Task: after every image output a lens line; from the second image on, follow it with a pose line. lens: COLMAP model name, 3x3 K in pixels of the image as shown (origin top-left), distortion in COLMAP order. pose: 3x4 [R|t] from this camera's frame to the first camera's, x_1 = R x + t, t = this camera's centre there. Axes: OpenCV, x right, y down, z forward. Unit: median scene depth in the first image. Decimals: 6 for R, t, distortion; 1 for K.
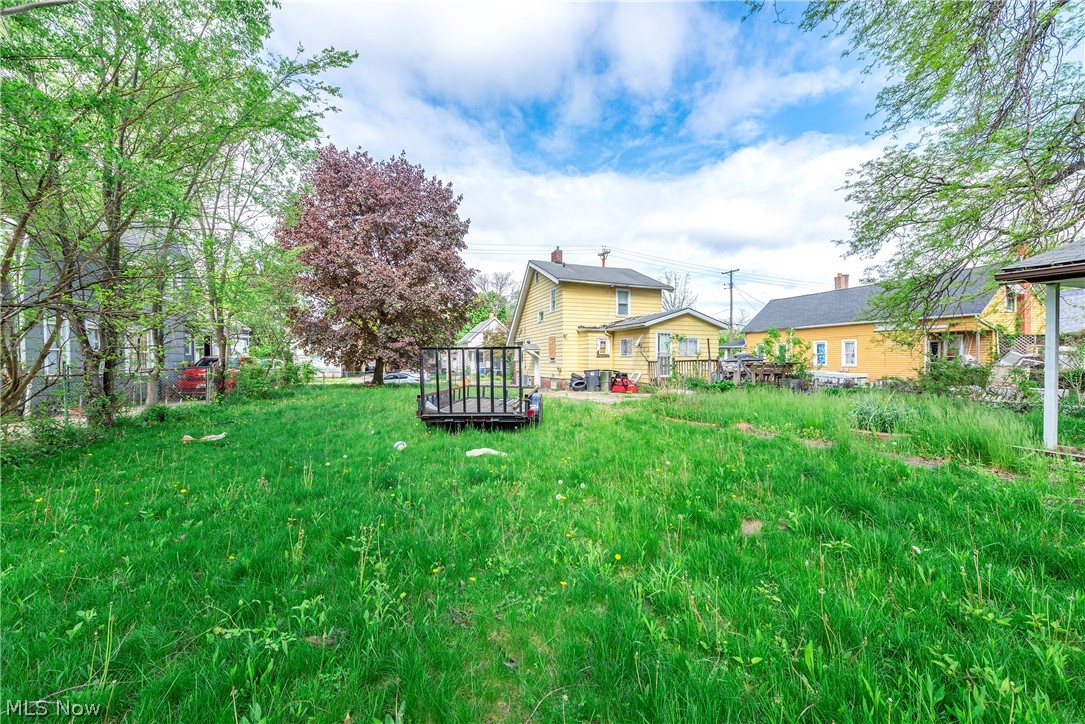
lens RADIAL K [[429.8, 0, 542.2], [0, 429.8, 367.1], [0, 0, 1]] dist [0.000179, -0.000162]
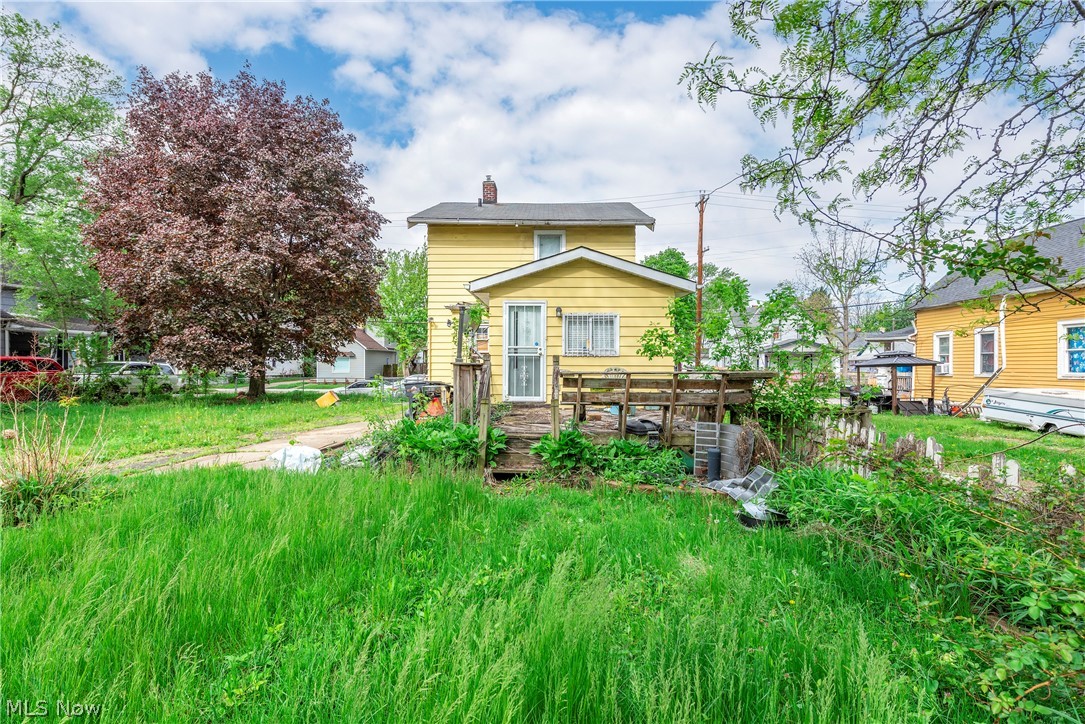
lens RADIAL K [[492.2, 0, 542.5], [0, 492.2, 362.0], [0, 0, 1]] dist [0.038169, 0.000097]
pose [[0.924068, 0.008716, -0.382128, 0.451860], [-0.017091, 0.999682, -0.018528, -0.008356], [0.381845, 0.023652, 0.923924, 0.473241]]
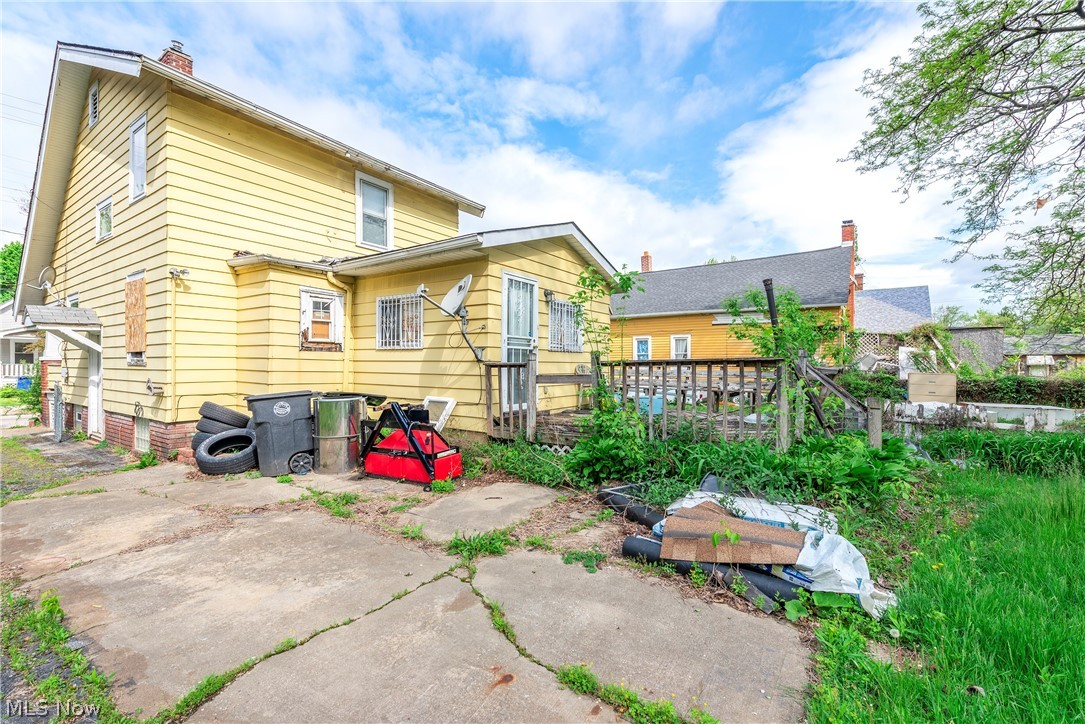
lens RADIAL K [[449.2, 0, 542.5], [0, 449.2, 362.0], [0, 0, 1]] dist [0.000386, 0.000031]
pose [[0.811072, 0.003604, 0.584935, 0.079019], [0.005776, 0.999883, -0.014170, -0.008719], [-0.584918, 0.014871, 0.810956, 0.632938]]
